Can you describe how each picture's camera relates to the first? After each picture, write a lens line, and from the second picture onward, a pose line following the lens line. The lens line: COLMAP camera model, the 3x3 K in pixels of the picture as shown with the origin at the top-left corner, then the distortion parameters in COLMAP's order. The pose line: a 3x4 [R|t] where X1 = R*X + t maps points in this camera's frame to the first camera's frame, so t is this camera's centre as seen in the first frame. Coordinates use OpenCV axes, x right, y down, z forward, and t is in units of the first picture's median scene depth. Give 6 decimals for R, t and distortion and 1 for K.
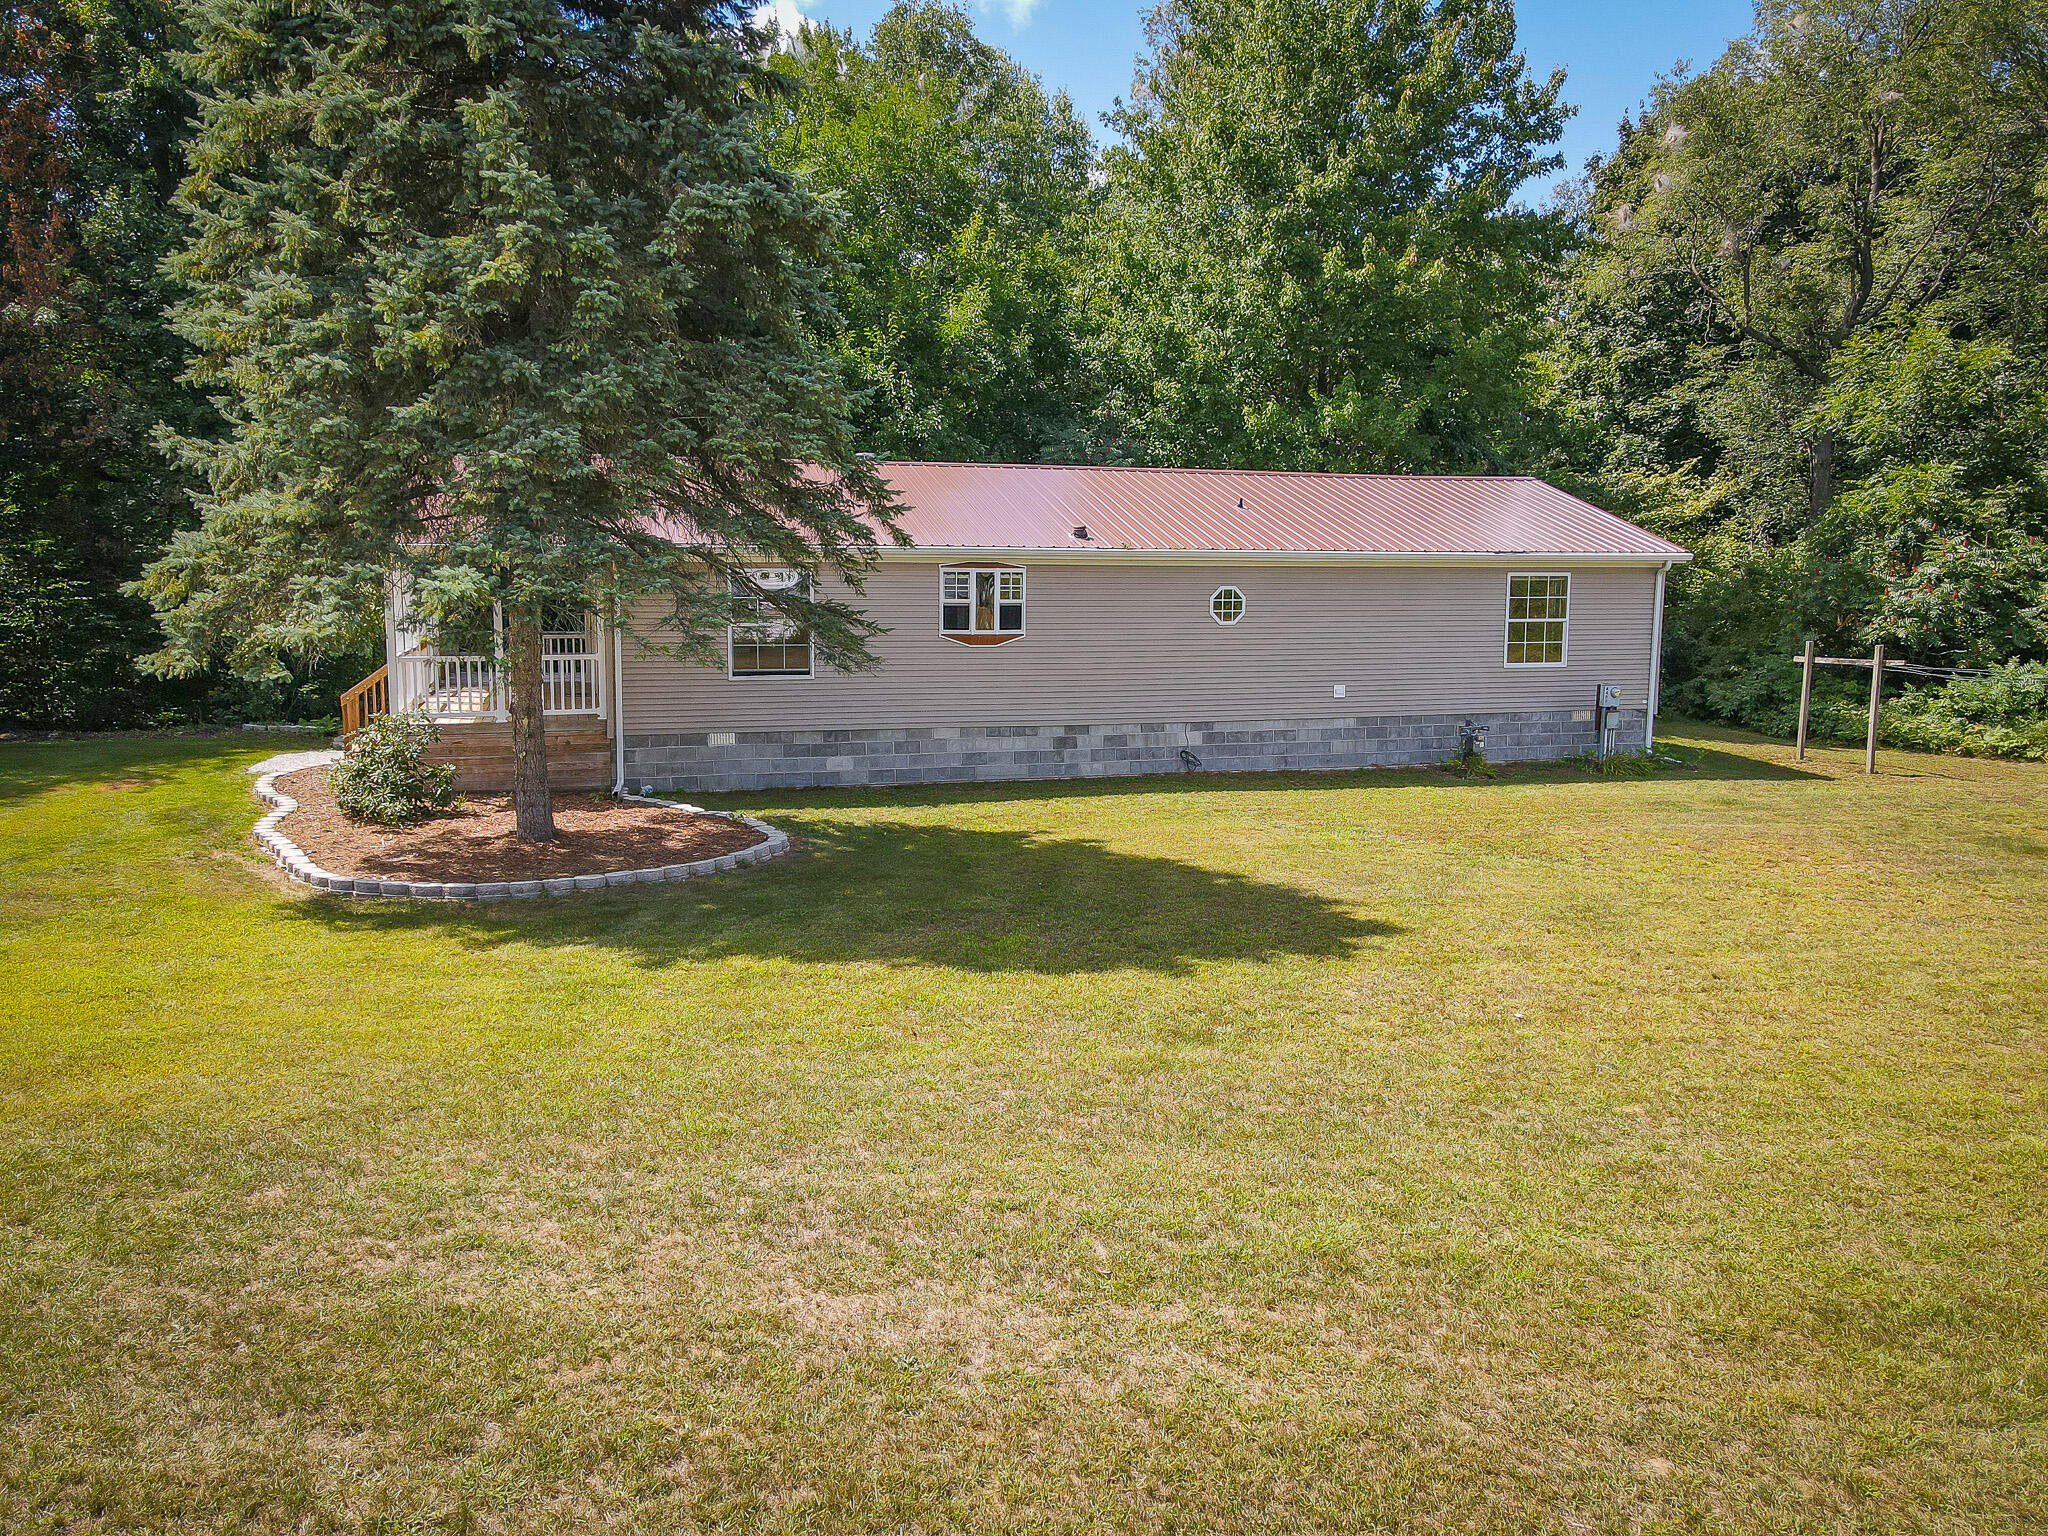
lens RADIAL K [[1434.9, 0, 1010.0], [0, 1434.9, 766.6], [0, 0, 1]] dist [0.000946, 0.005885]
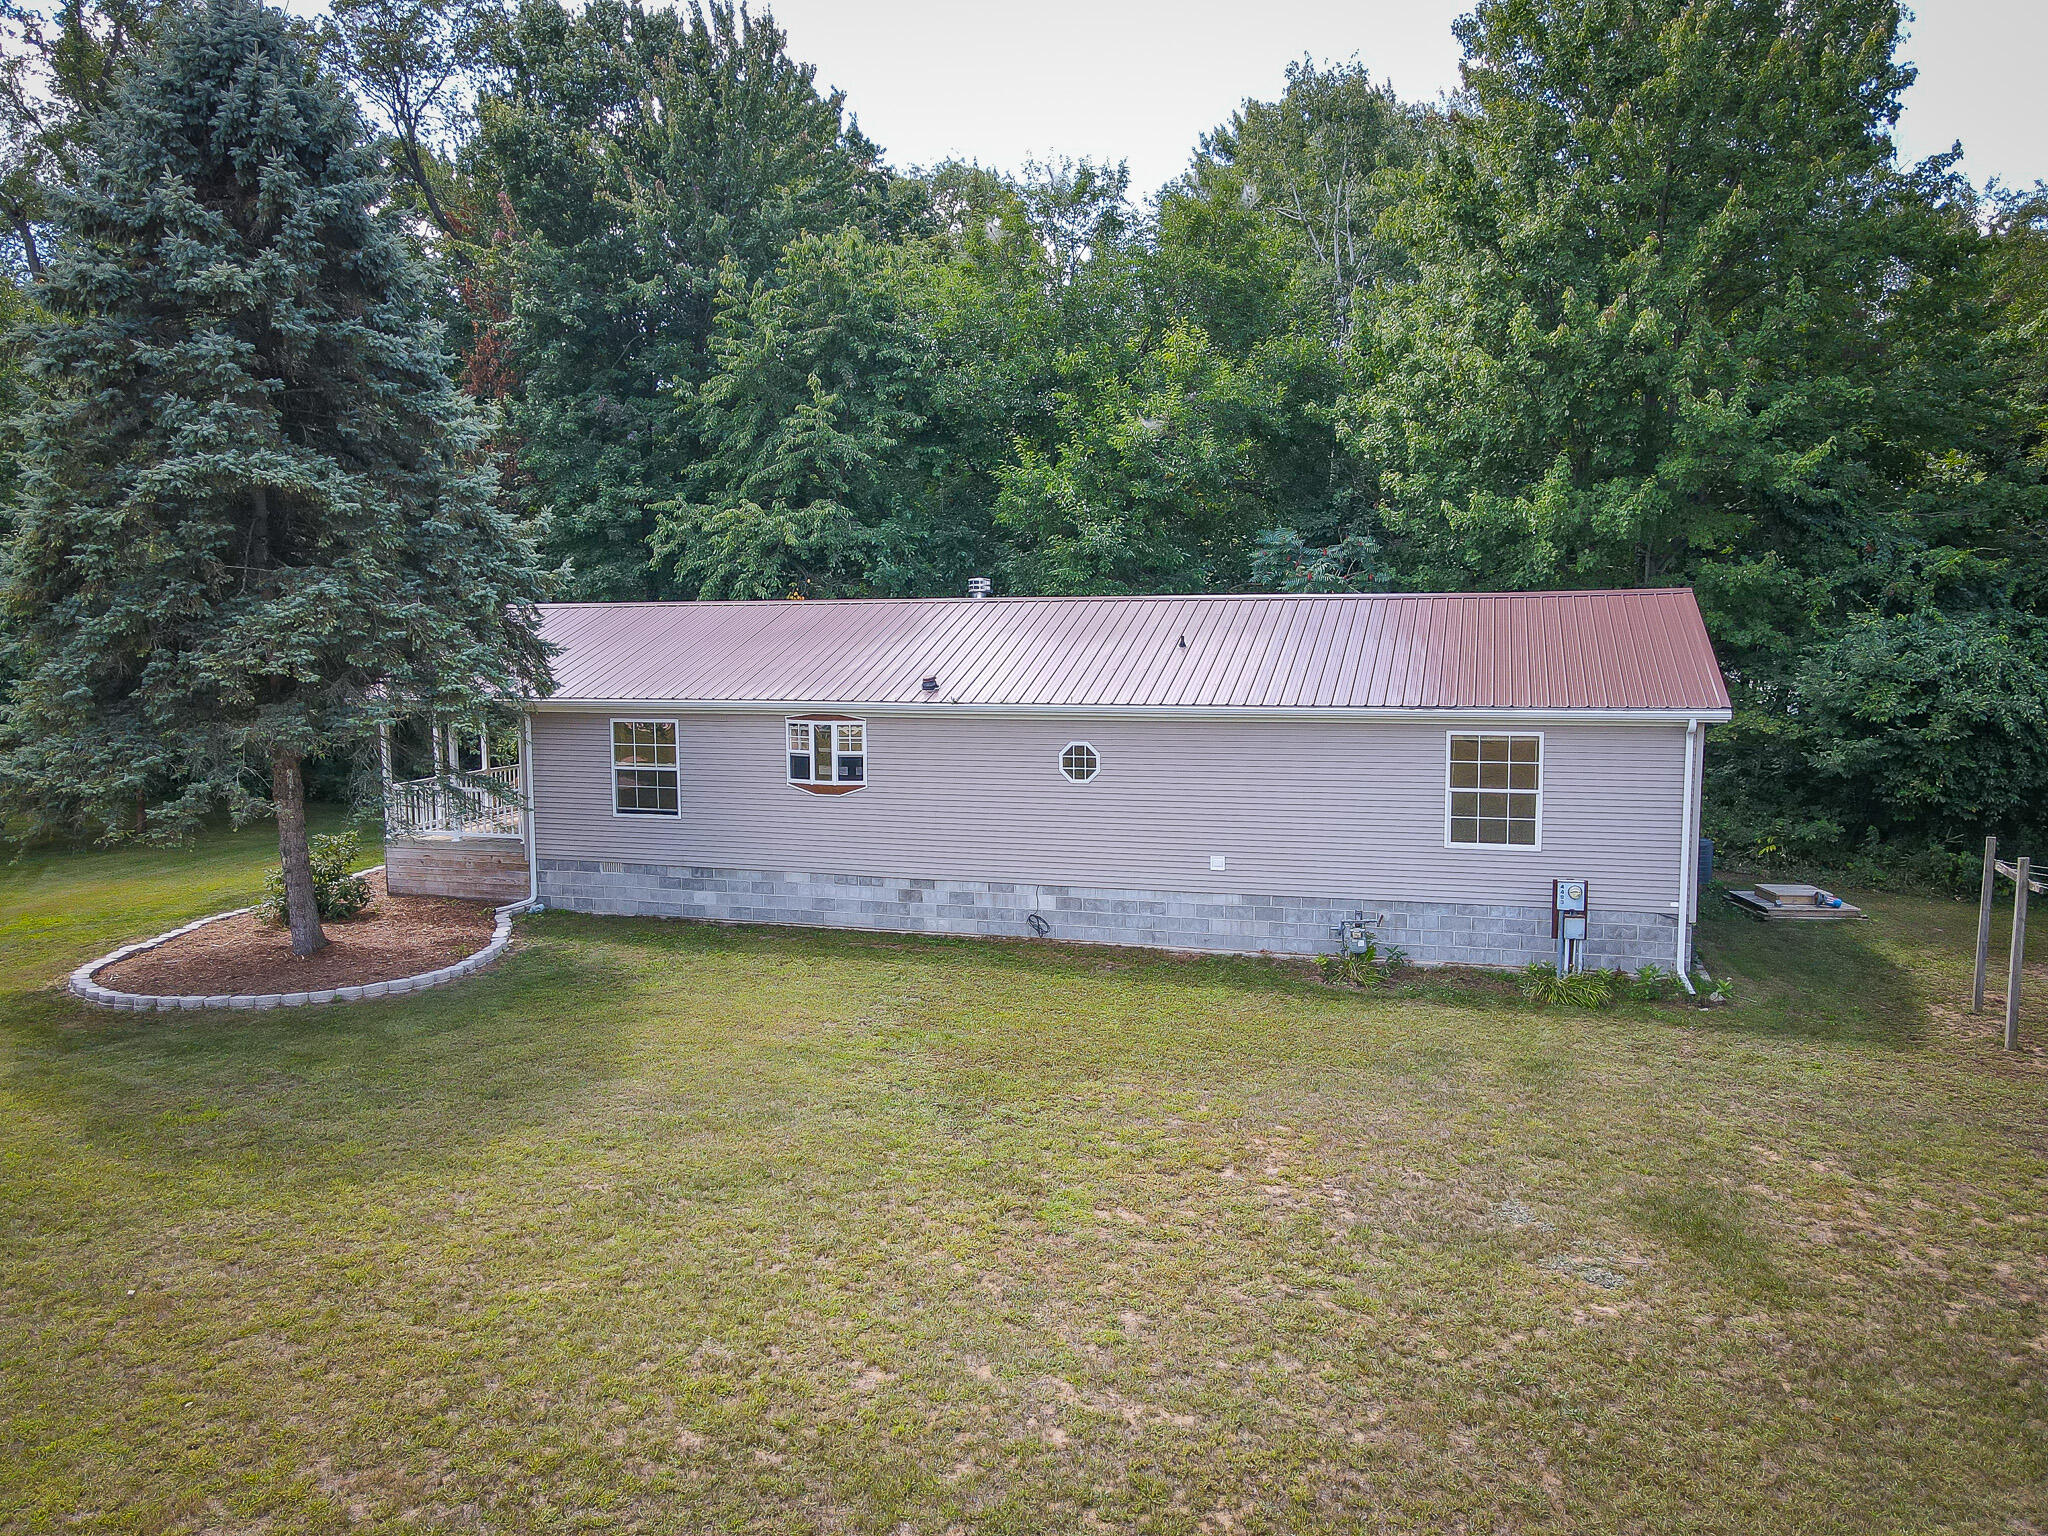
lens RADIAL K [[1497.0, 0, 1011.5], [0, 1497.0, 768.8], [0, 0, 1]] dist [0.018467, 0.007196]
pose [[0.825603, 0.046169, -0.562359, 0.633911], [-0.063176, 0.997944, -0.010819, -0.091675], [0.560703, 0.044460, 0.826822, 0.174103]]
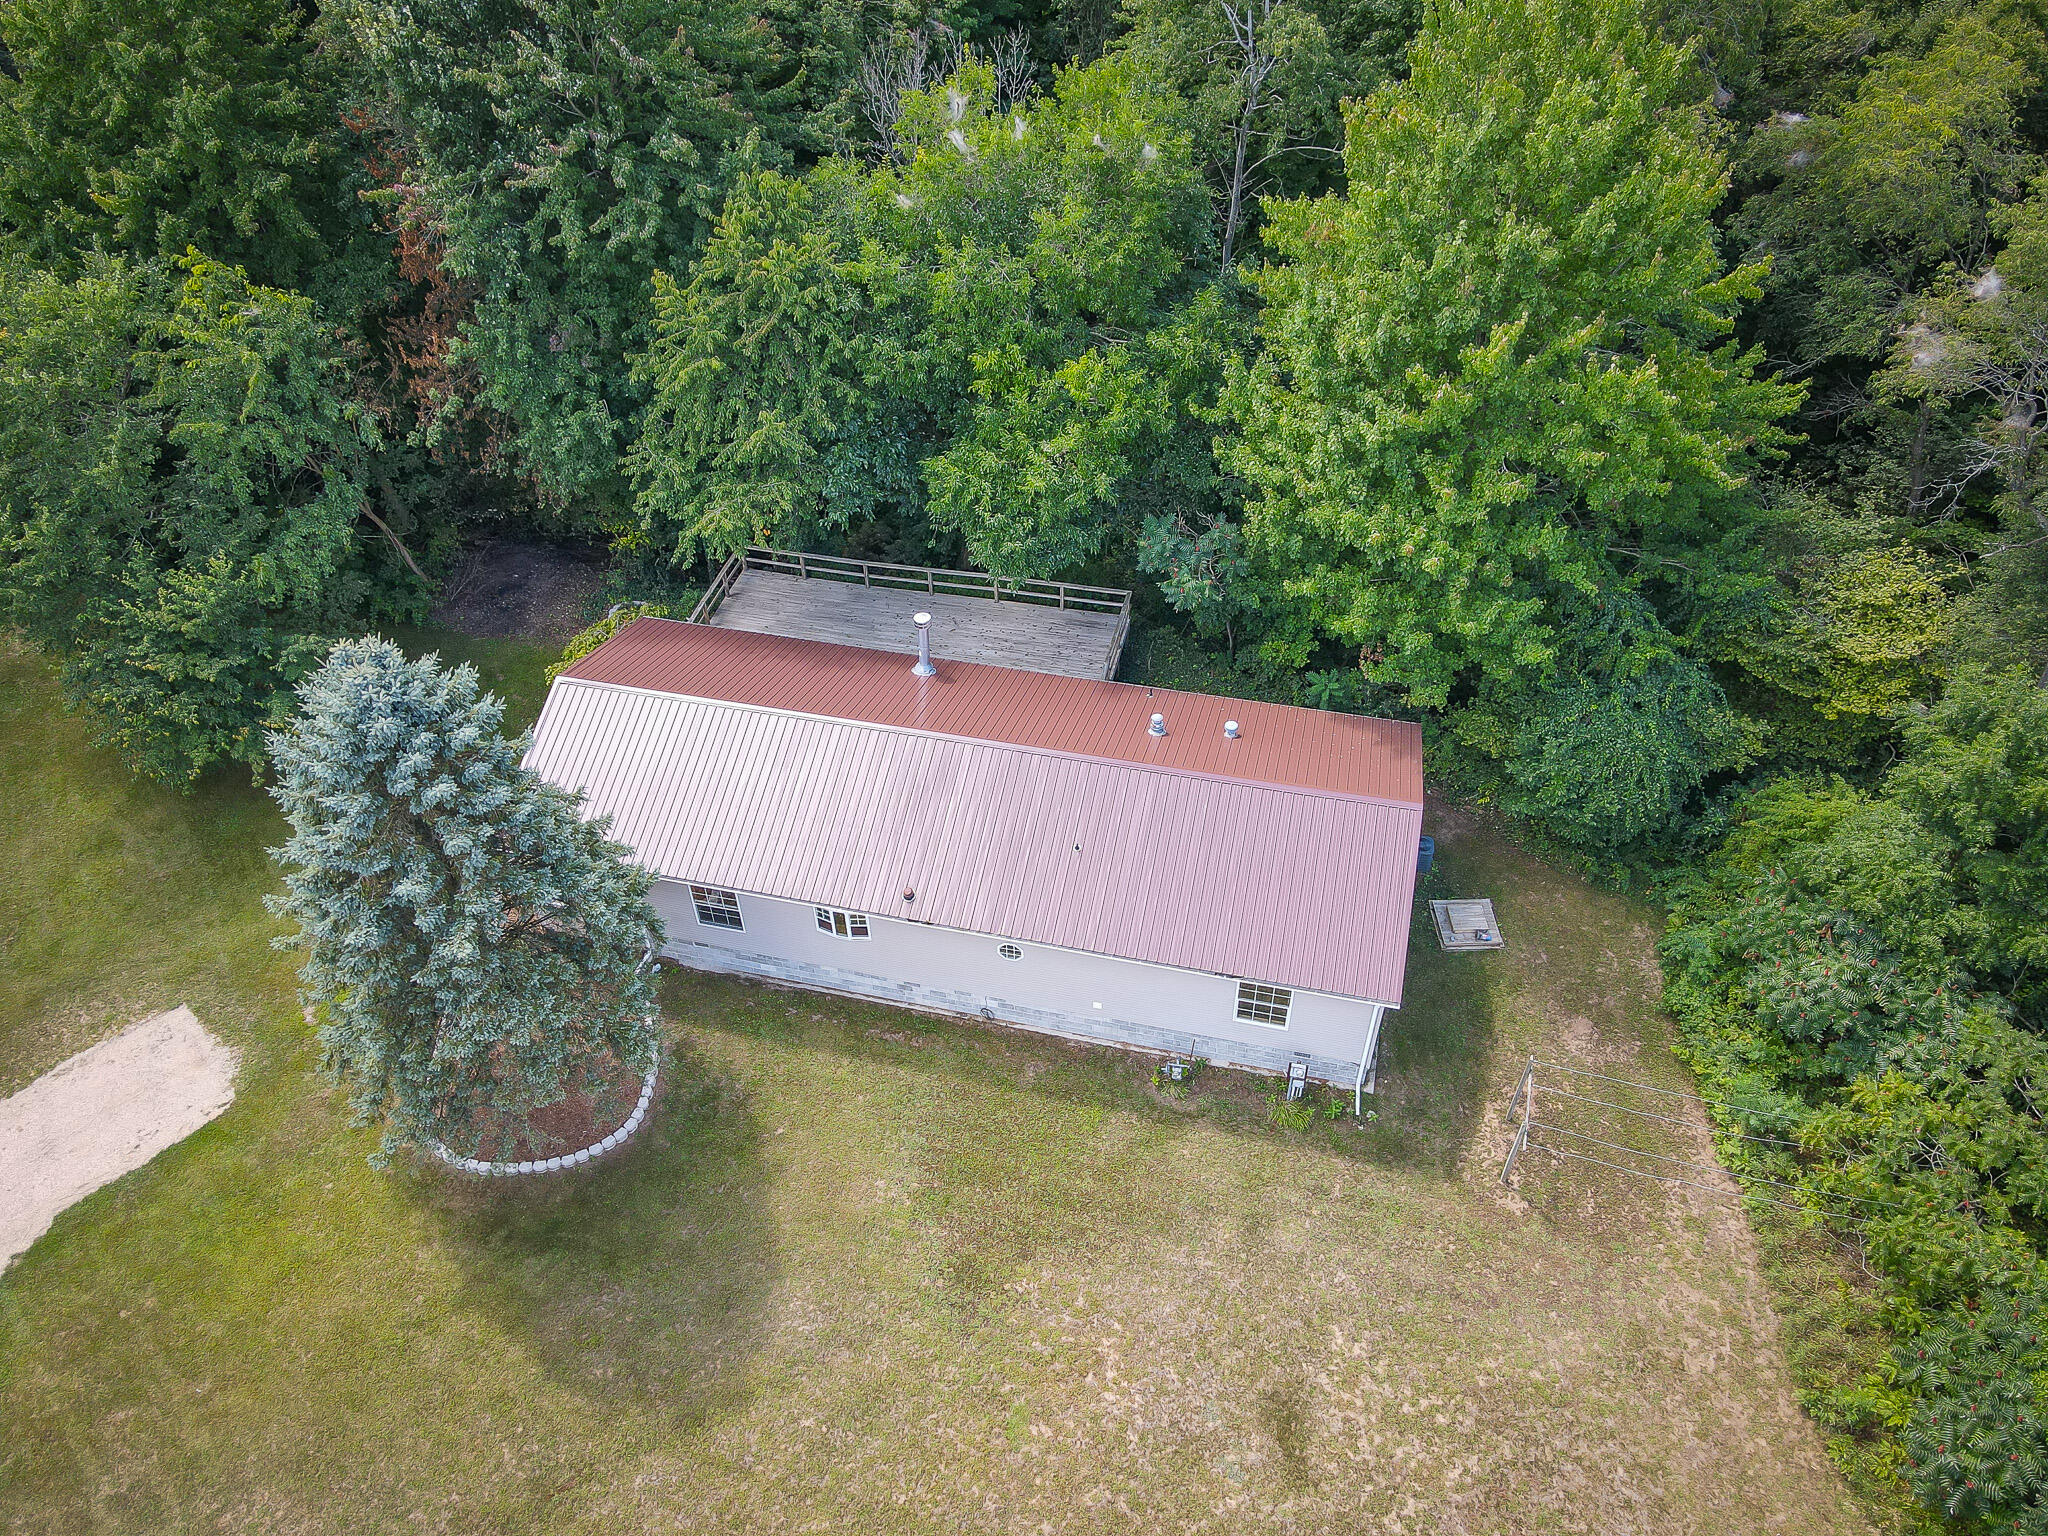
lens RADIAL K [[1439.5, 0, 1024.0], [0, 1439.5, 768.0], [0, 0, 1]] dist [0.024051, -0.019490]
pose [[0.861413, 0.330235, -0.385892, 0.635794], [-0.041244, 0.802743, 0.594897, -1.078056], [0.506228, -0.496536, 0.705114, 0.079292]]
